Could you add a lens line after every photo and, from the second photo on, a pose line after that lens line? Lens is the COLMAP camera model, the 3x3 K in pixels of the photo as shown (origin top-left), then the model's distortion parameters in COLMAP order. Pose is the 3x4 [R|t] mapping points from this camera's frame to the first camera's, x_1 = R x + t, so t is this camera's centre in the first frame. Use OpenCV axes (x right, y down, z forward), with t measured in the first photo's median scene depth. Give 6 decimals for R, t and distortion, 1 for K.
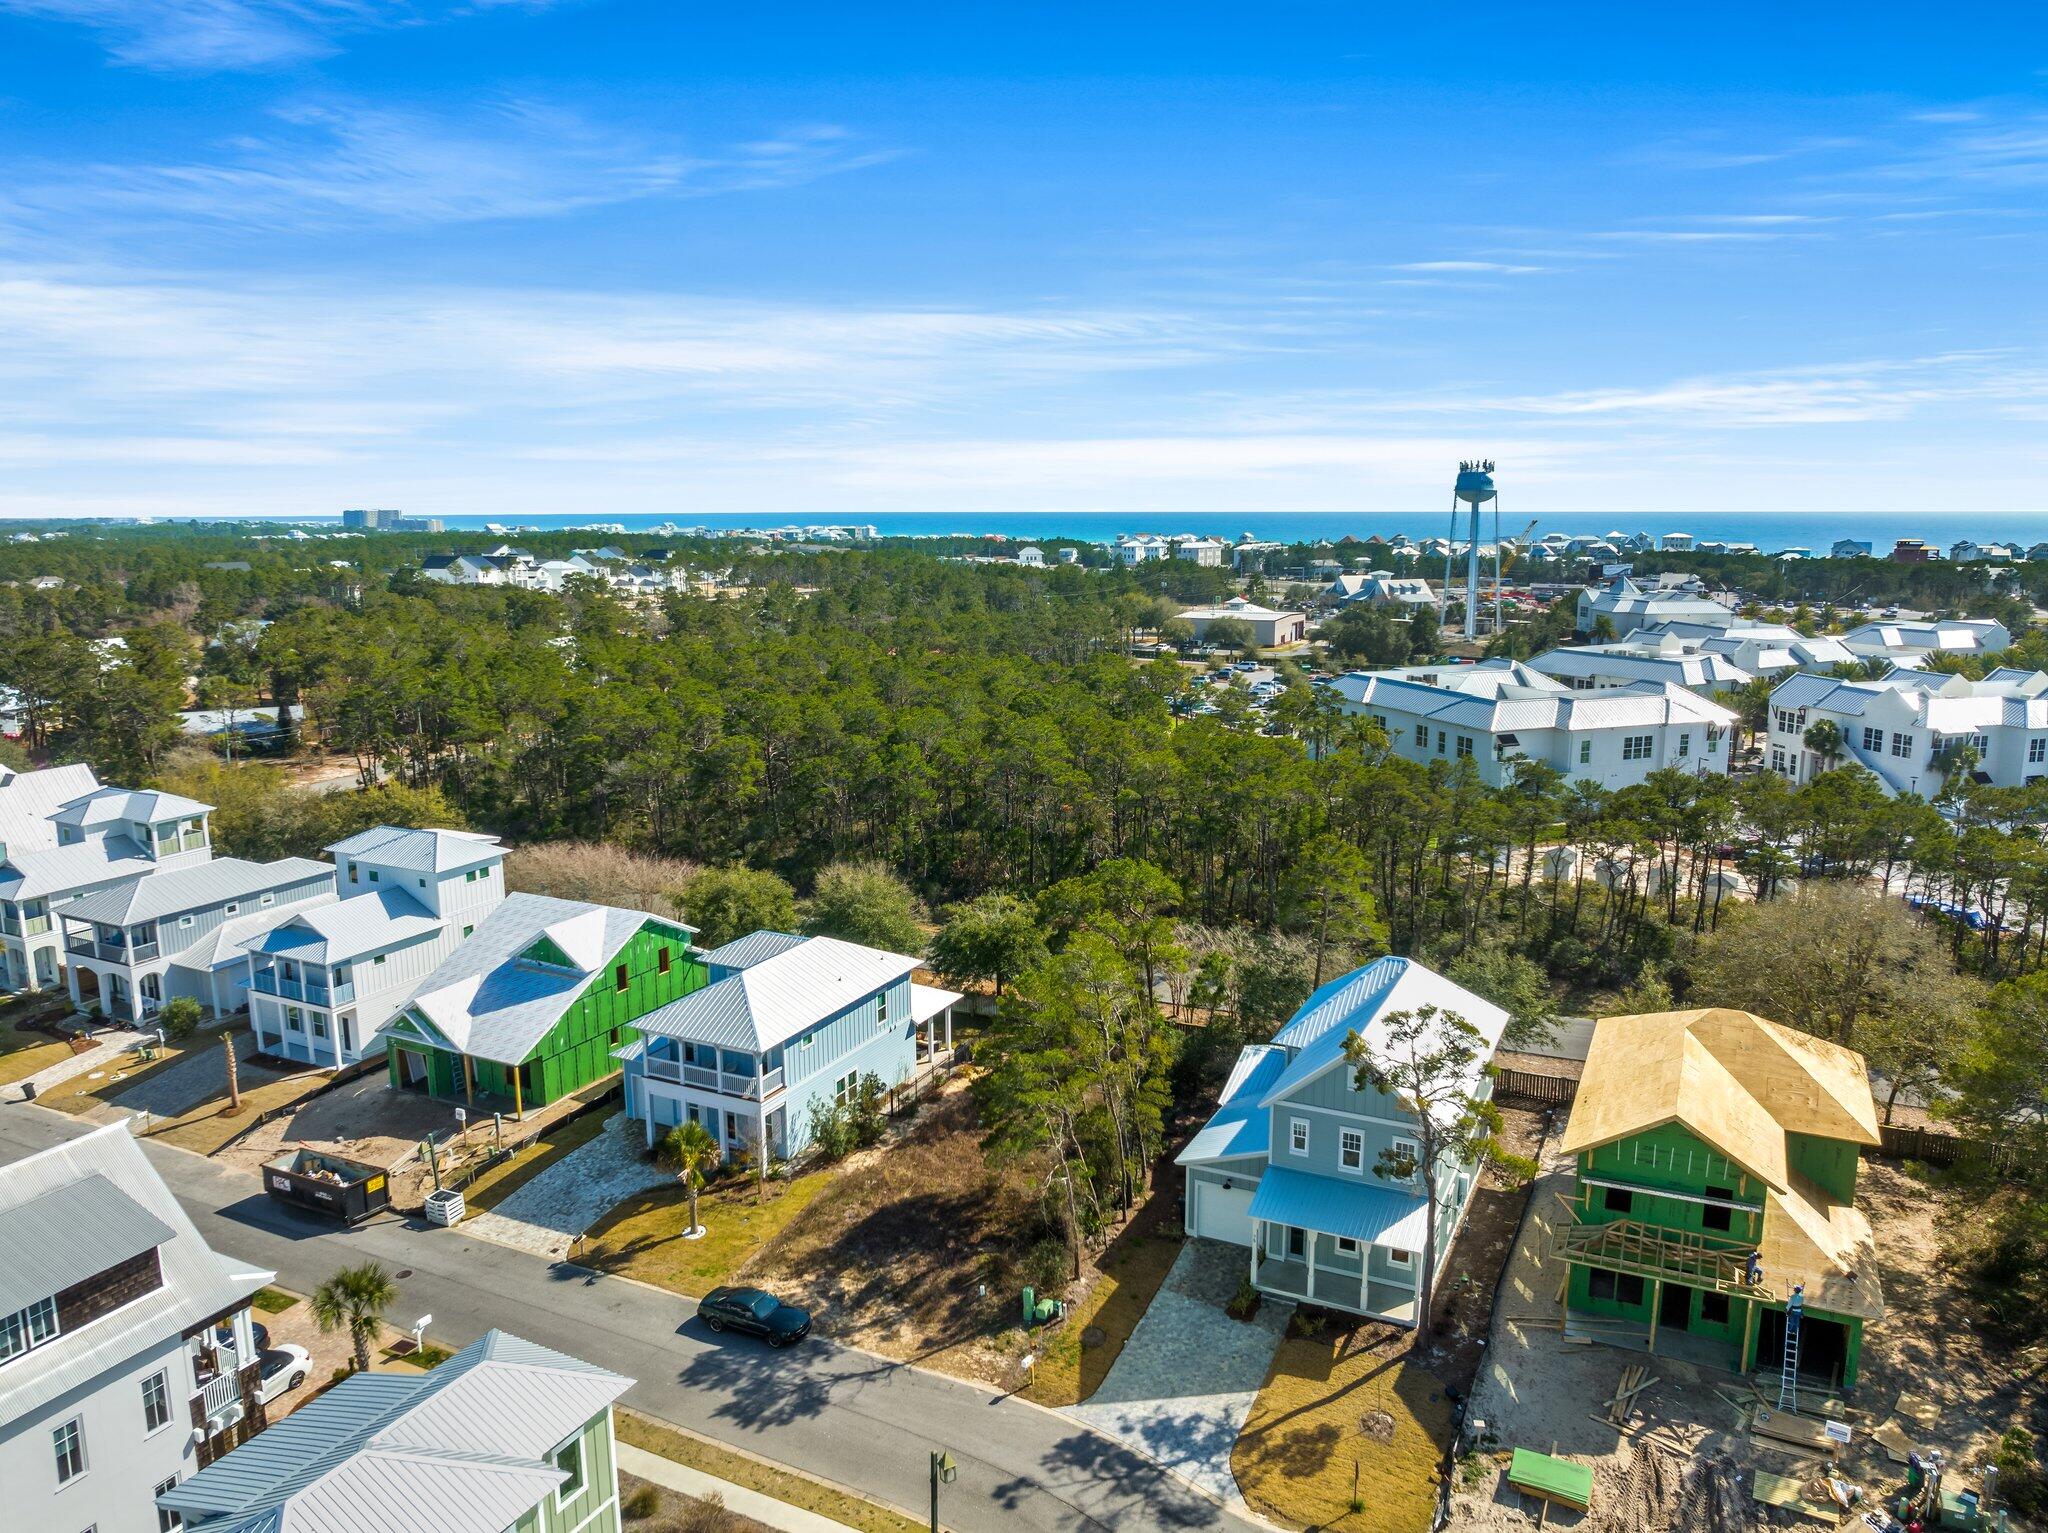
lens RADIAL K [[1444.5, 0, 1024.0], [0, 1444.5, 766.5], [0, 0, 1]] dist [-0.027227, -0.000347]
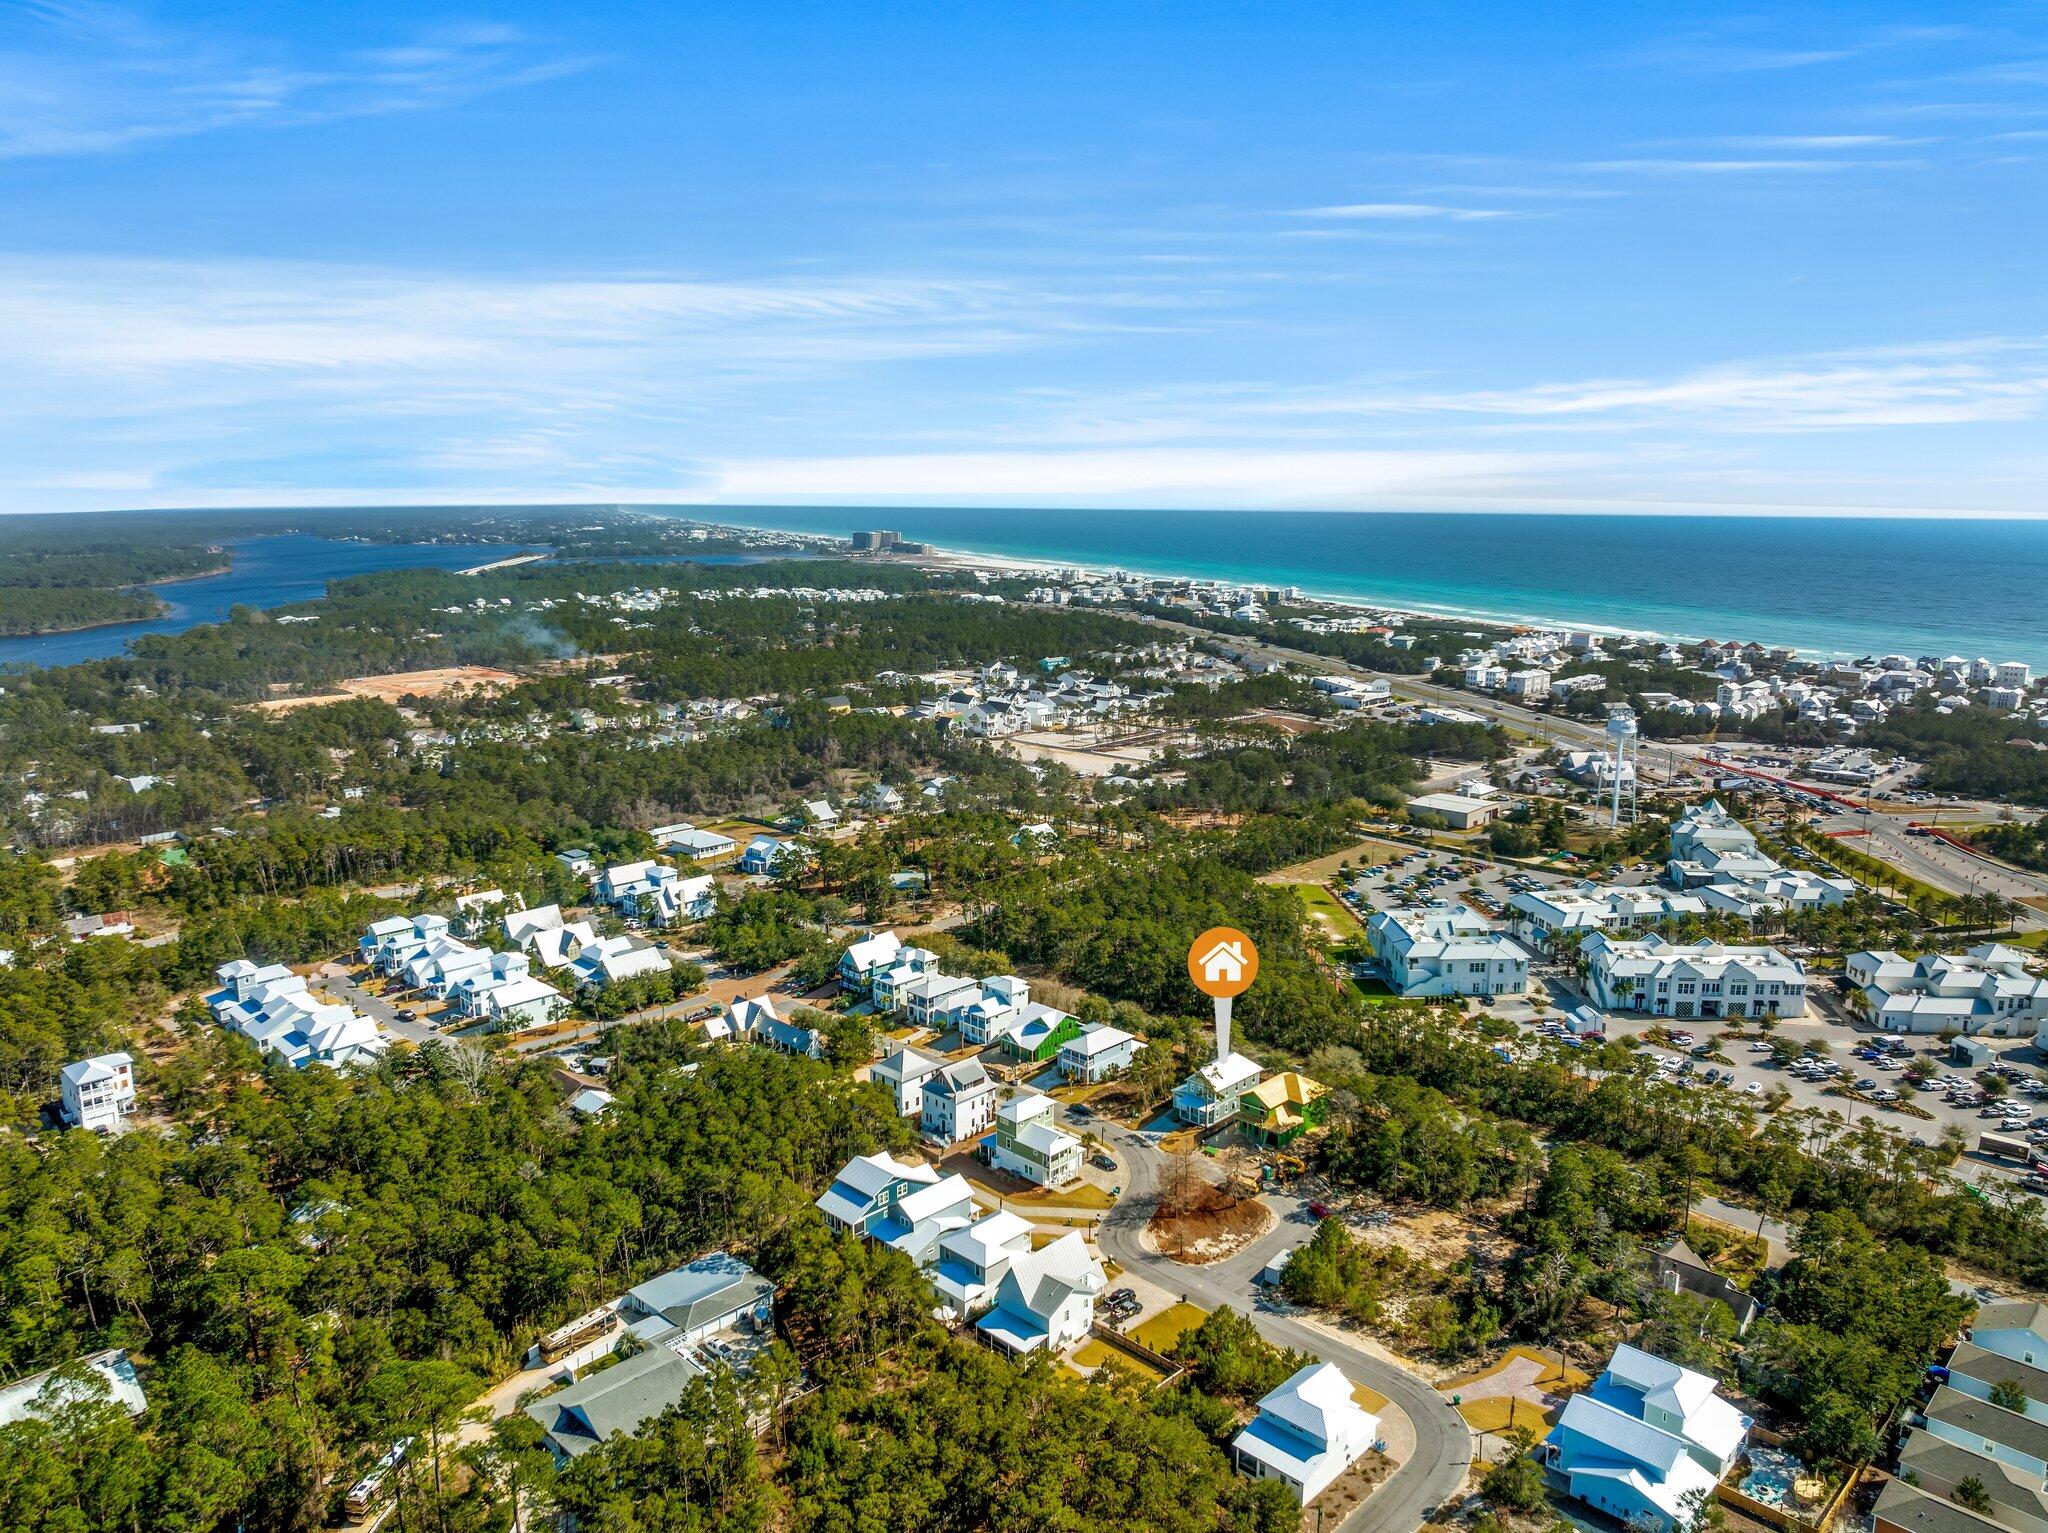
lens RADIAL K [[1444.5, 0, 1024.0], [0, 1444.5, 766.5], [0, 0, 1]] dist [-0.027227, -0.000347]
pose [[0.951518, 0.064396, -0.300776, 0.838618], [-0.061366, 0.997924, 0.019521, -0.704971], [0.301409, -0.000117, 0.953495, -3.038009]]
